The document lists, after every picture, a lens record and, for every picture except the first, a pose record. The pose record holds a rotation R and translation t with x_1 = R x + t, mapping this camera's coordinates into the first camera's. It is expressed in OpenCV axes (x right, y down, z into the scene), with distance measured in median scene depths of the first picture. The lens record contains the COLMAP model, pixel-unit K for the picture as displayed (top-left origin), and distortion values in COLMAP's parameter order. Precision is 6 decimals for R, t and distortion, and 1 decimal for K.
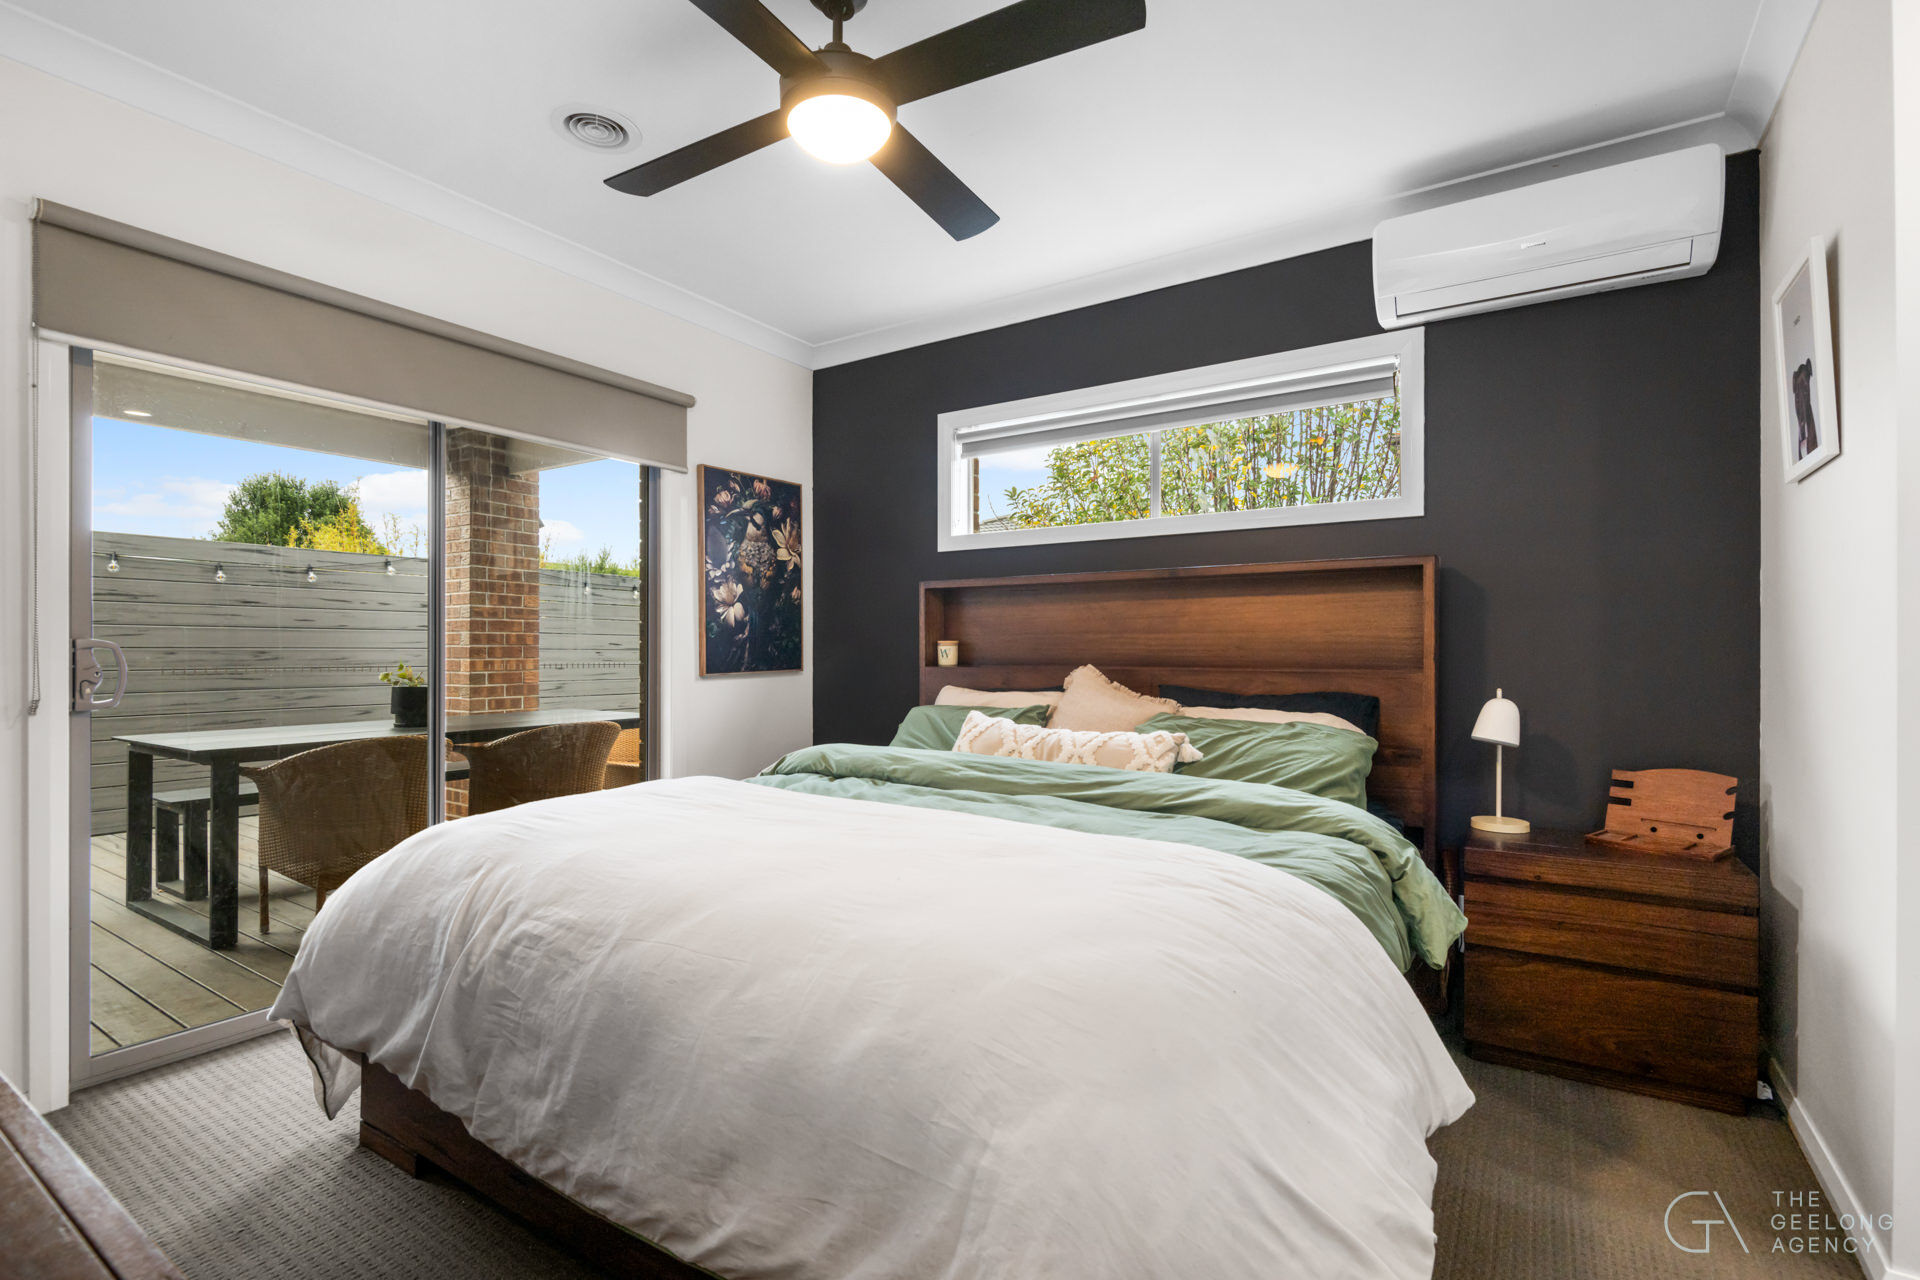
lens RADIAL K [[869.9, 0, 954.3], [0, 869.9, 646.6], [0, 0, 1]] dist [-0.003465, -0.002352]
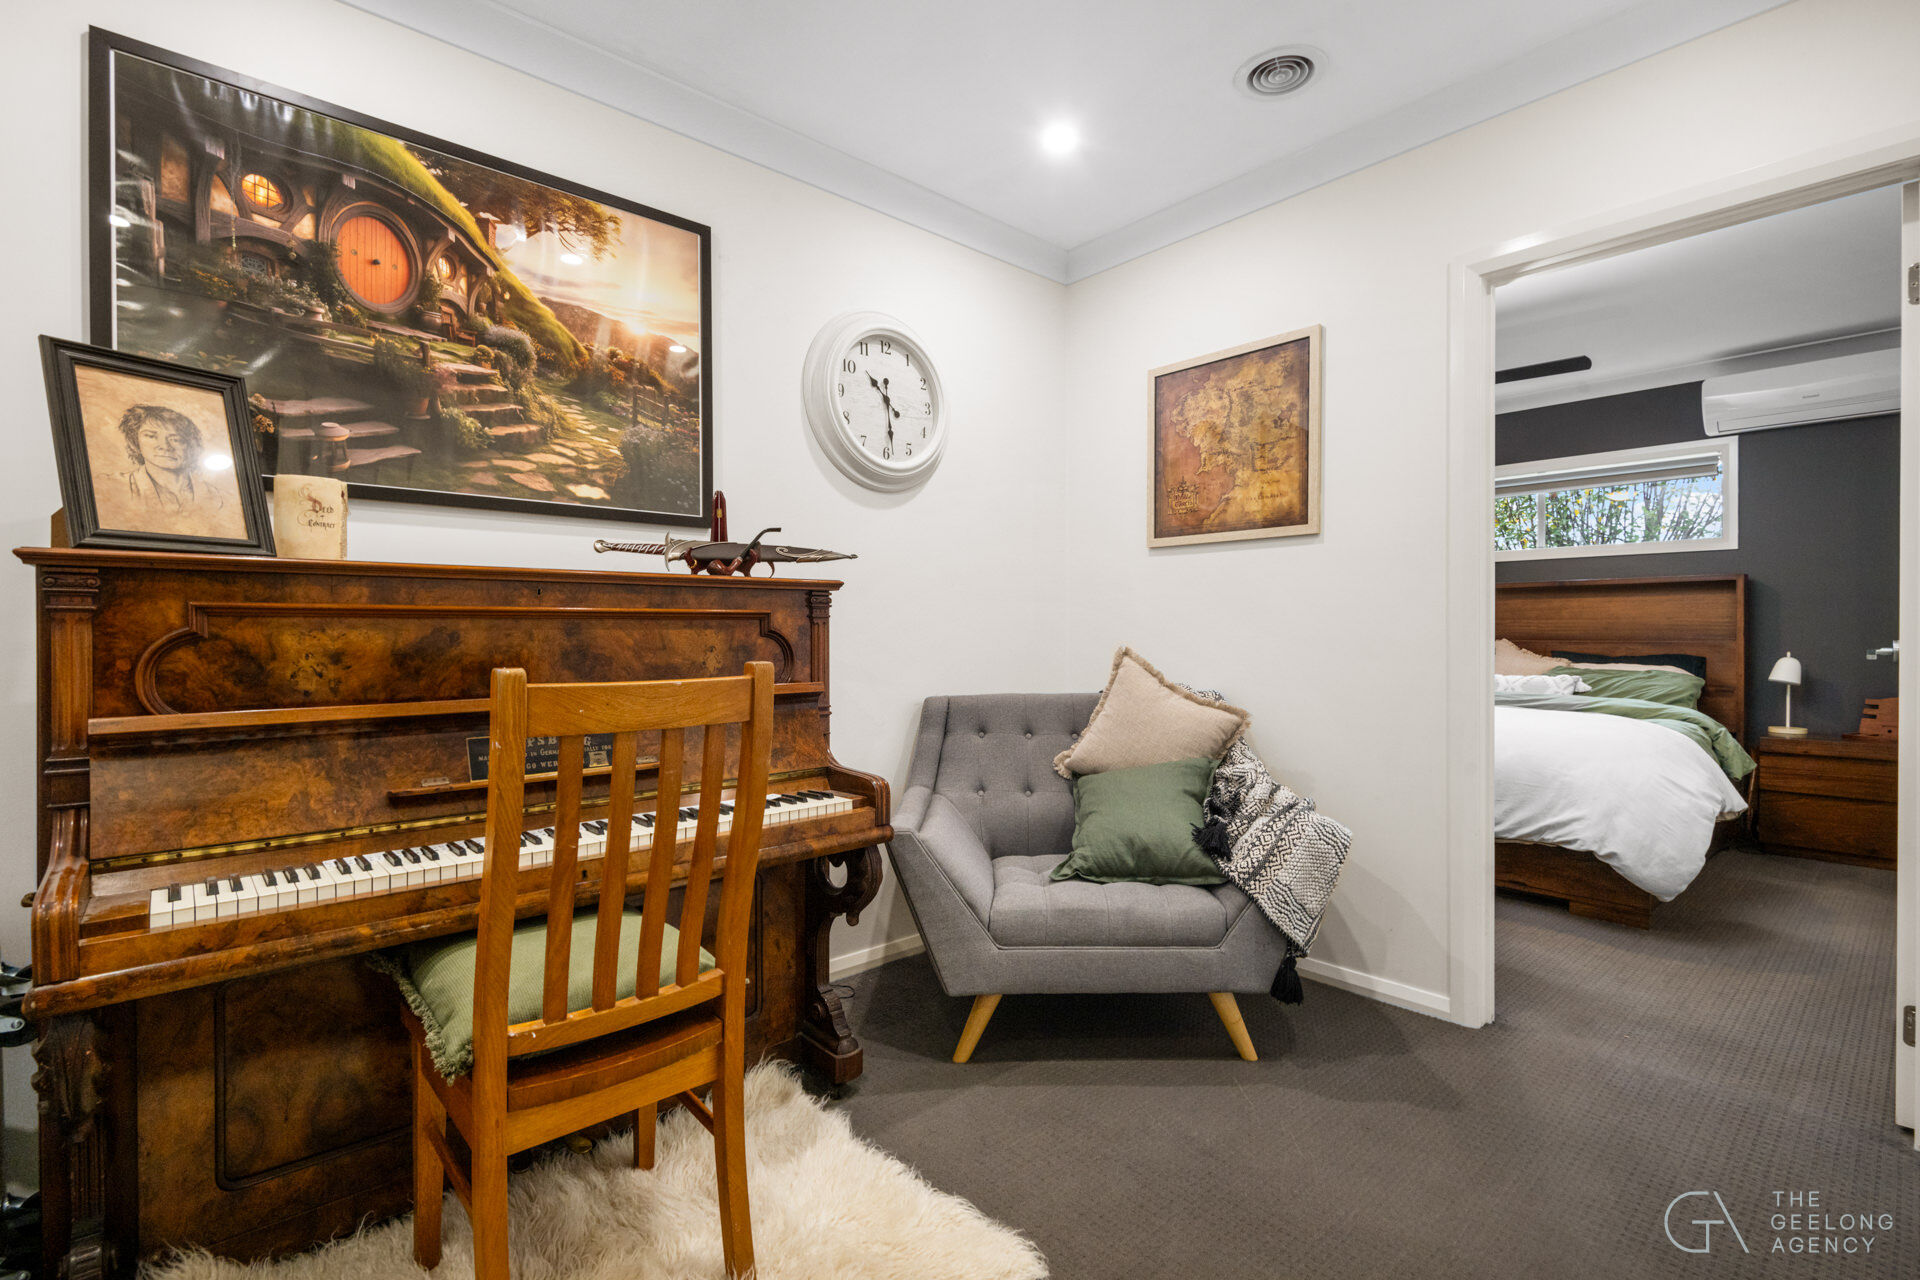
lens RADIAL K [[869.9, 0, 966.7], [0, 869.9, 635.8], [0, 0, 1]] dist [-0.003465, -0.002352]
pose [[0.967366, -0.003203, -0.253364, -0.513685], [0.005108, 0.999963, 0.006861, -0.002918], [0.253333, -0.007931, 0.967347, -1.075591]]
